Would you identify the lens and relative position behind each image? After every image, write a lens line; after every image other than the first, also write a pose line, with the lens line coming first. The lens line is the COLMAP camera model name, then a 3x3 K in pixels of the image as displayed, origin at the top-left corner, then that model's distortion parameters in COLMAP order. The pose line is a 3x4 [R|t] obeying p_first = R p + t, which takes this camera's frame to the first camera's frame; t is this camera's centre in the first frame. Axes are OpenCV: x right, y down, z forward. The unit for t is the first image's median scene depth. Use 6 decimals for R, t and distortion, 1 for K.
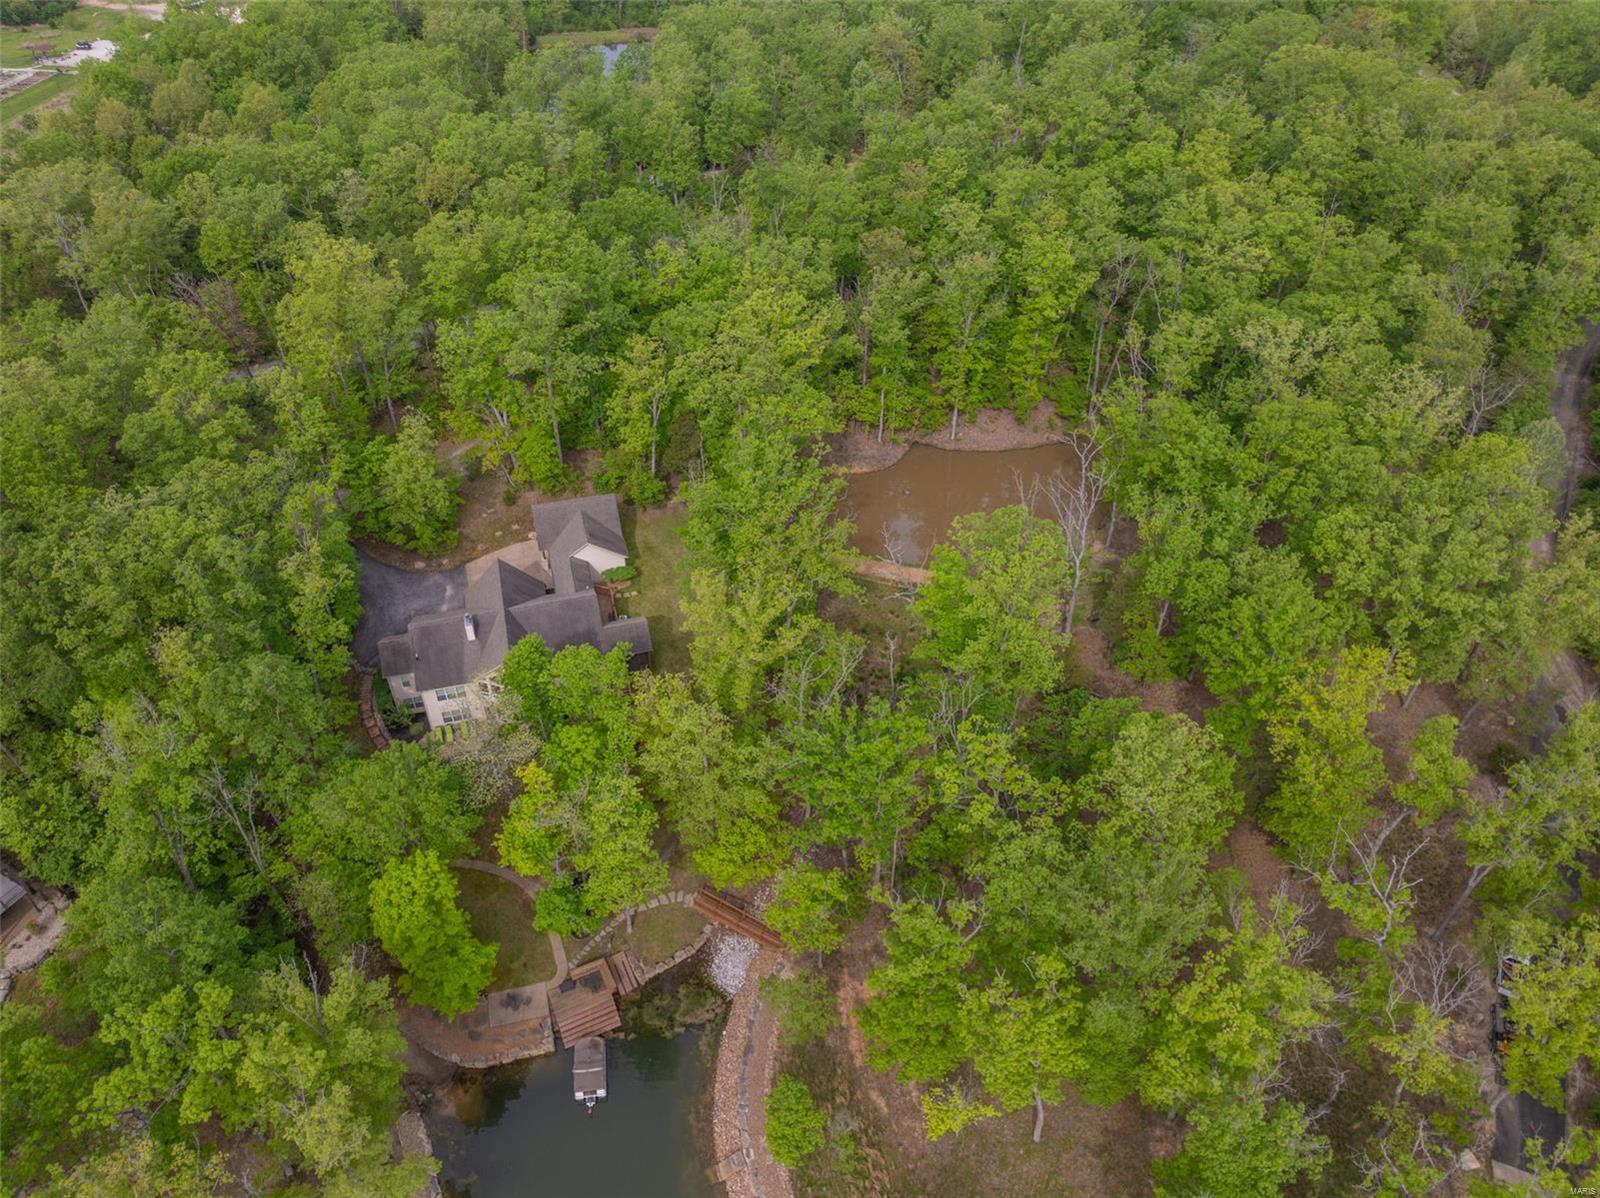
lens RADIAL K [[1128.9, 0, 794.0], [0, 1128.9, 600.0], [0, 0, 1]] dist [-0.031240, -0.006253]
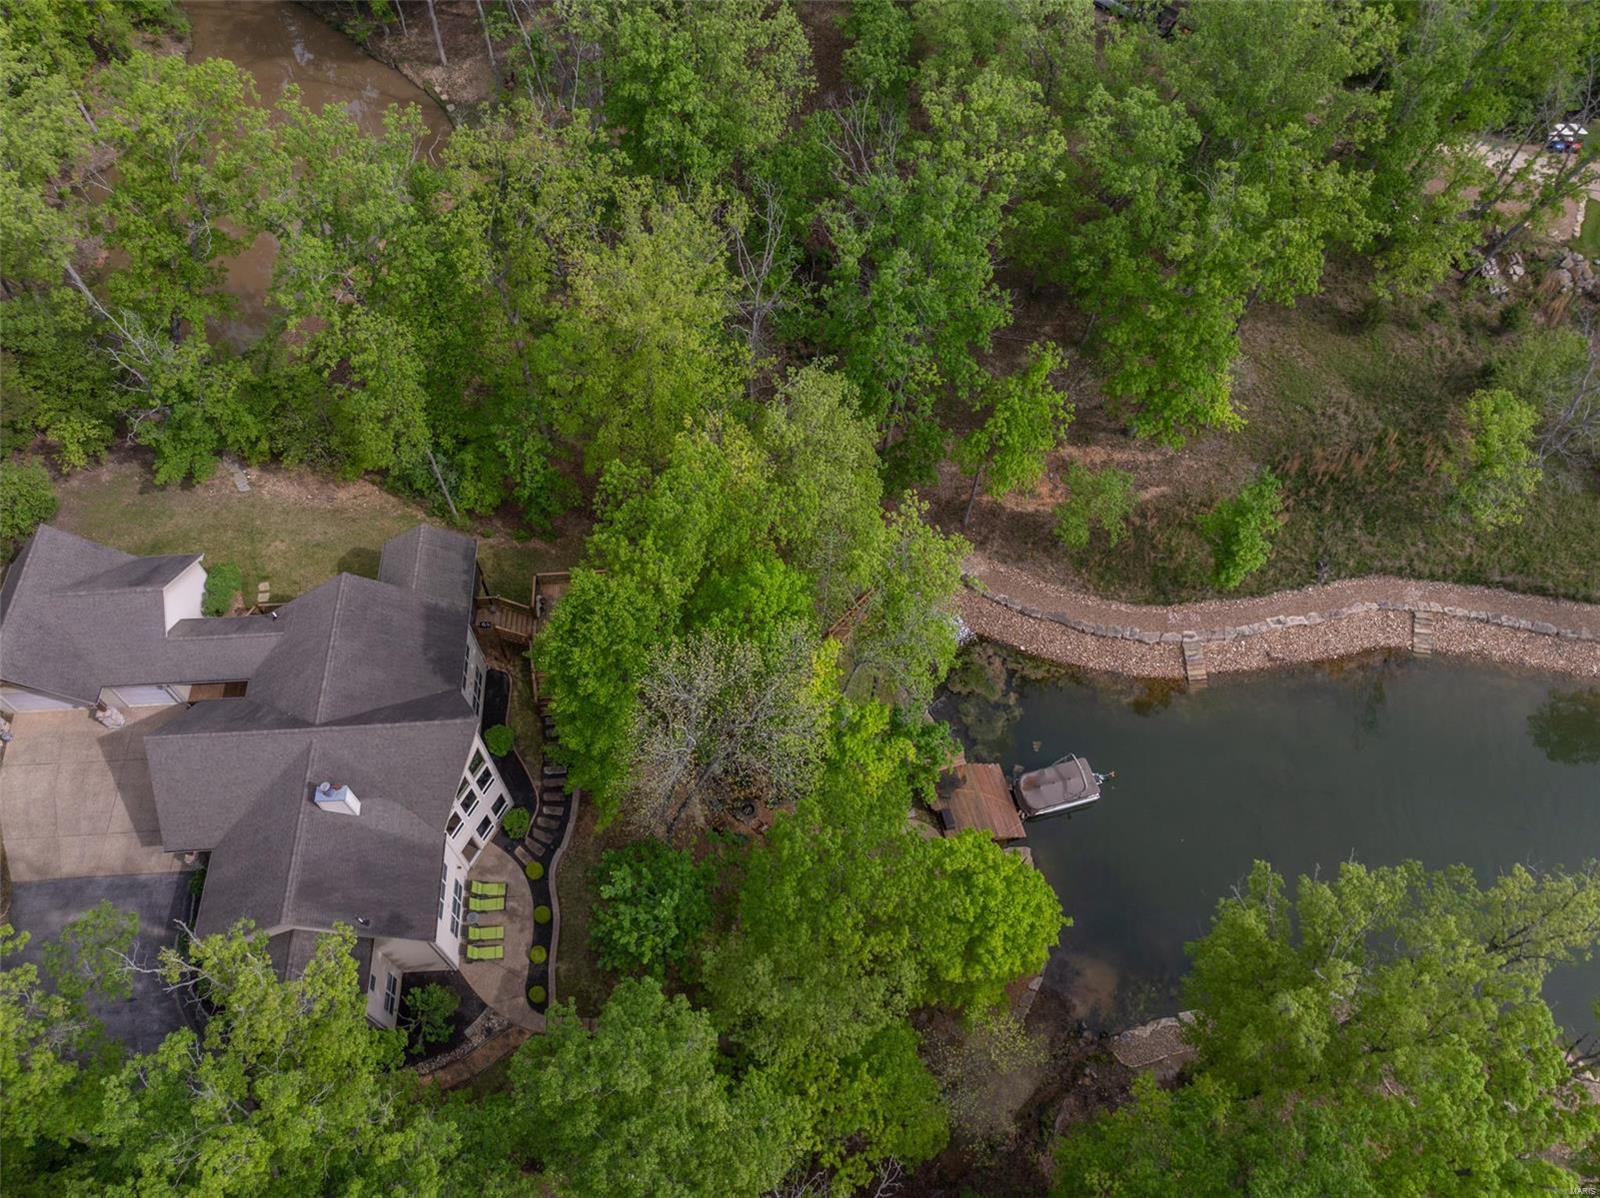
lens RADIAL K [[1128.9, 0, 802.8], [0, 1128.9, 594.5], [0, 0, 1]] dist [-0.031240, -0.006253]
pose [[0.197113, -0.824416, 0.530551, -0.483481], [0.630395, 0.521040, 0.575429, -0.191010], [-0.750832, 0.221032, 0.622412, 0.610967]]
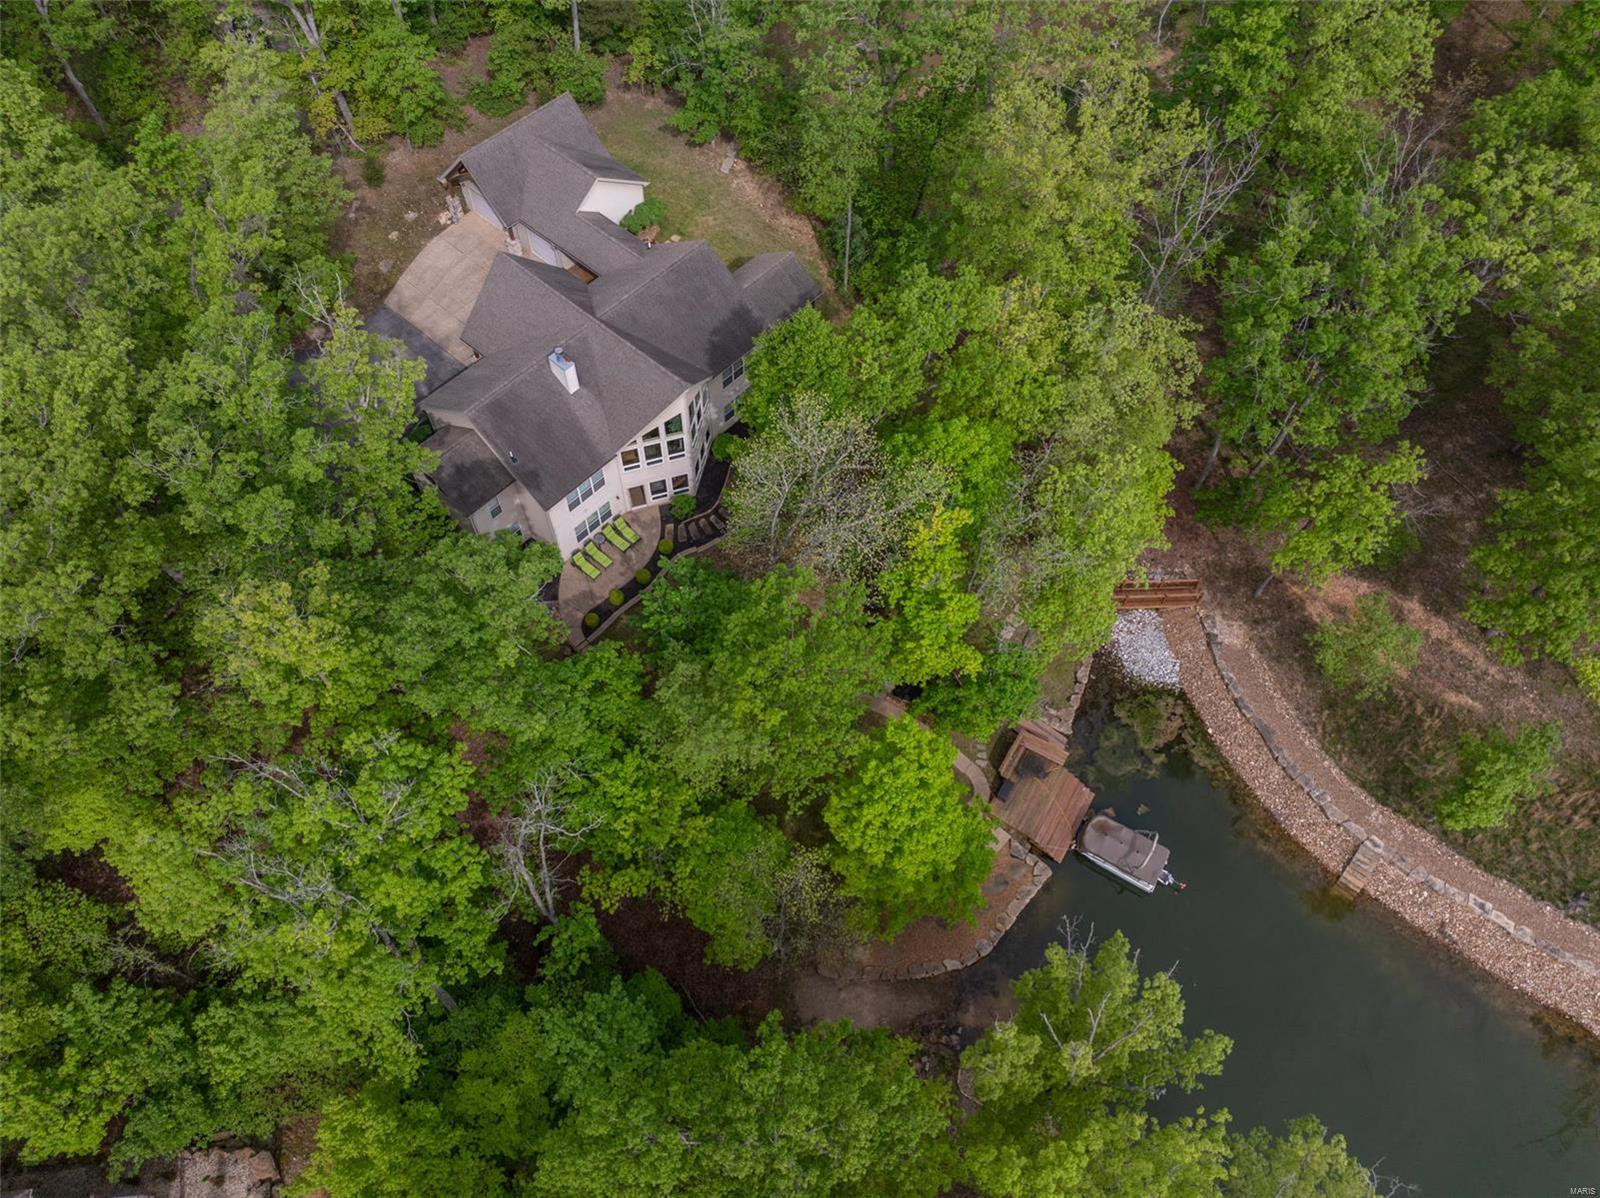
lens RADIAL K [[1128.9, 0, 804.5], [0, 1128.9, 594.7], [0, 0, 1]] dist [-0.031240, -0.006253]
pose [[0.840016, -0.458447, 0.290171, -0.454219], [0.345372, 0.864287, 0.365687, -0.049576], [-0.418439, -0.206966, 0.884349, 0.481368]]
